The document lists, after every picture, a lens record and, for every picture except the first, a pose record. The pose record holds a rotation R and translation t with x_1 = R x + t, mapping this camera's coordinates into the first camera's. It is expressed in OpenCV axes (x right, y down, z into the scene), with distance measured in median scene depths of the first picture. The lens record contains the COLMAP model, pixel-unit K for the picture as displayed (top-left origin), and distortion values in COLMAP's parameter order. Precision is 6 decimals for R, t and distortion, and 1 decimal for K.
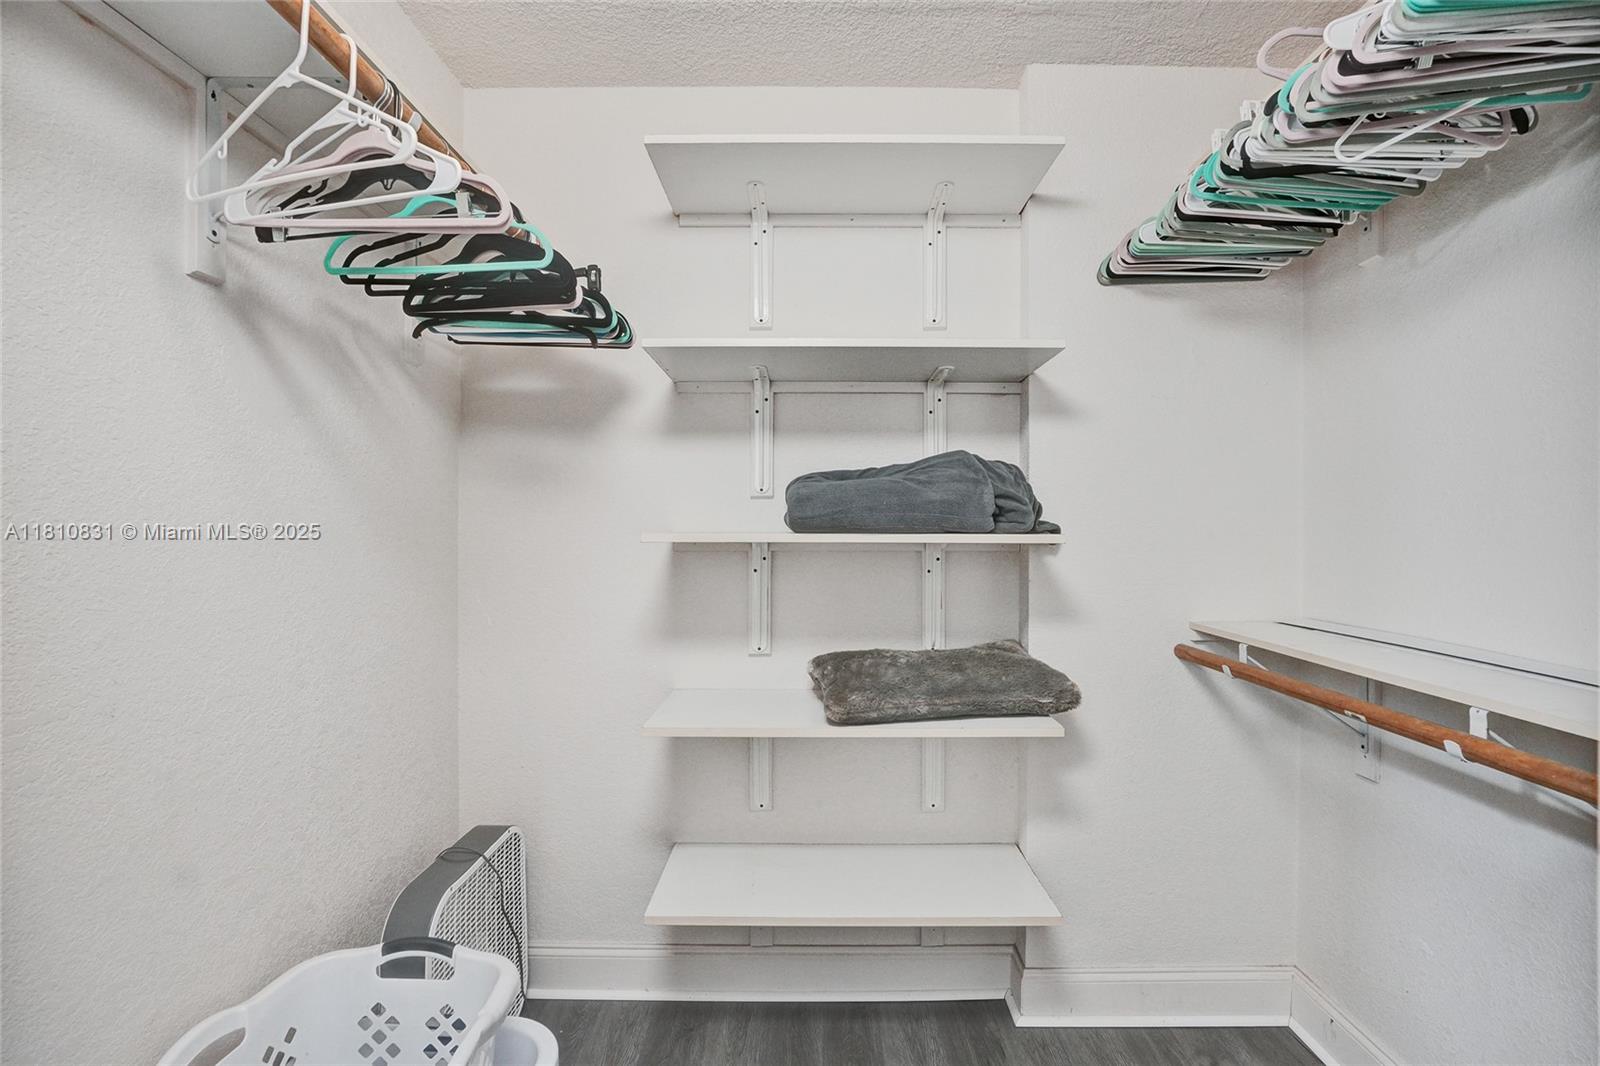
lens RADIAL K [[772.2, 0, 814.4], [0, 772.2, 525.3], [0, 0, 1]] dist [-0.032941, 0.009738]
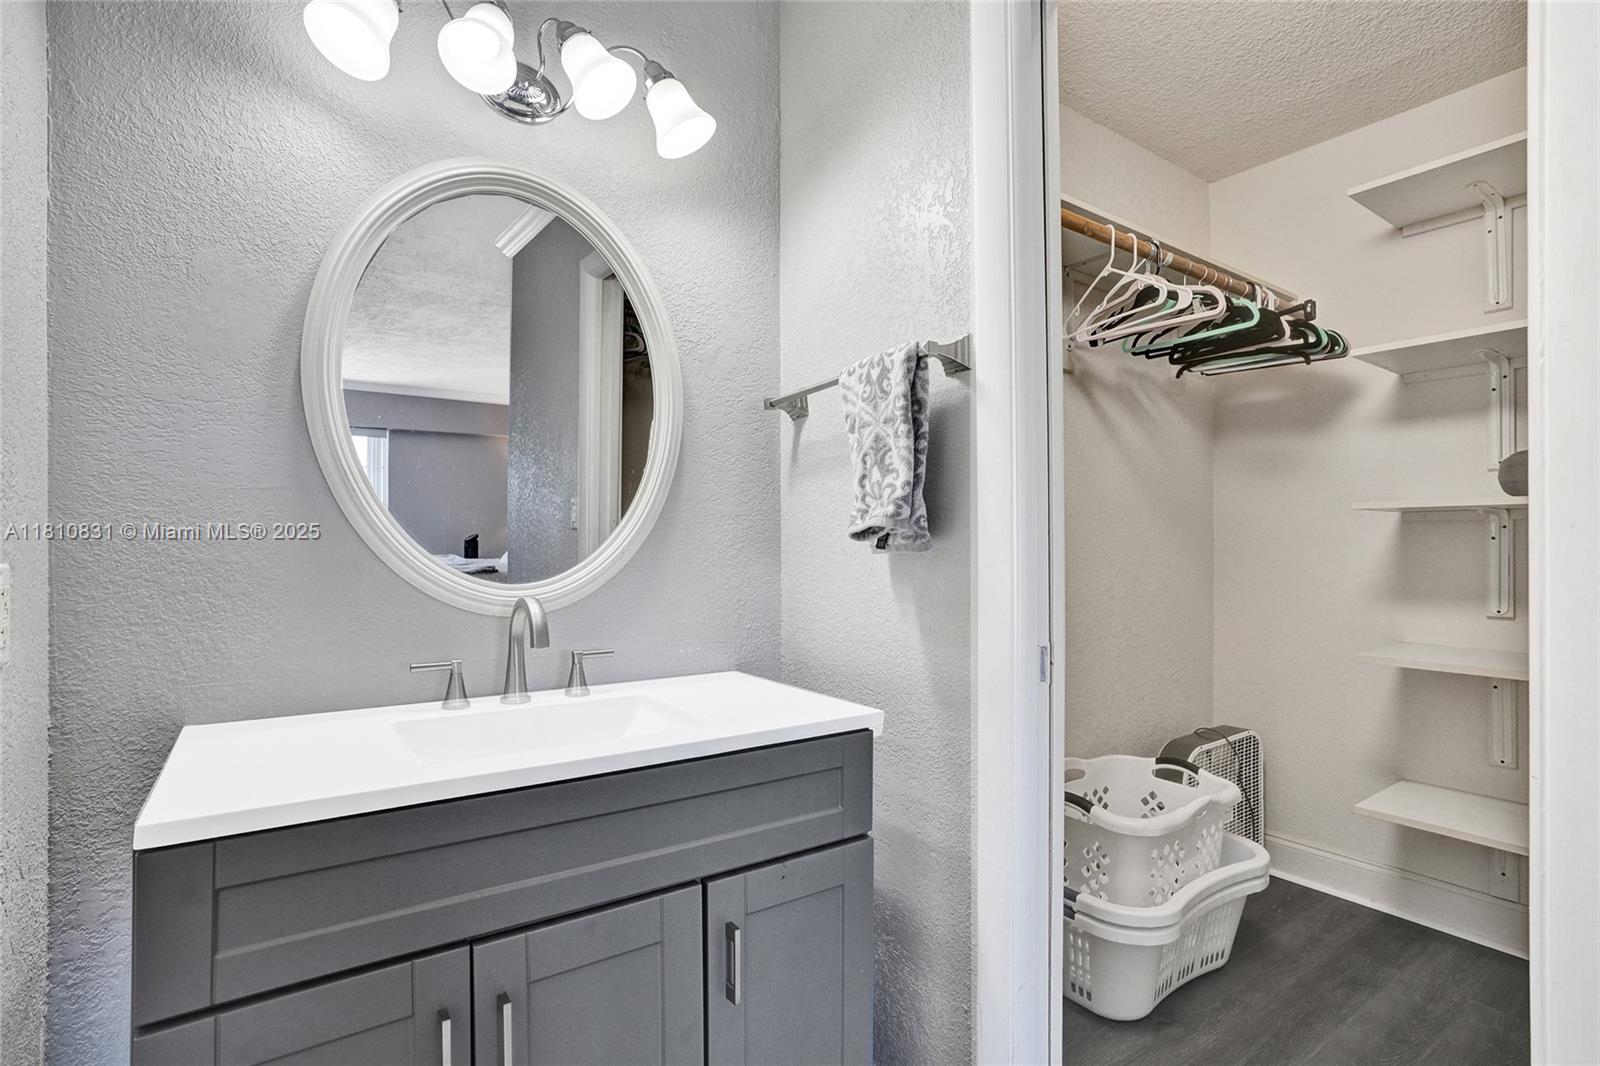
lens RADIAL K [[772.2, 0, 810.4], [0, 772.2, 537.1], [0, 0, 1]] dist [-0.032941, 0.009738]
pose [[0.581497, -0.005063, -0.813533, 0.286214], [0.004587, 0.999985, -0.002945, 0.069525], [0.813536, -0.002020, 0.581512, -0.471654]]
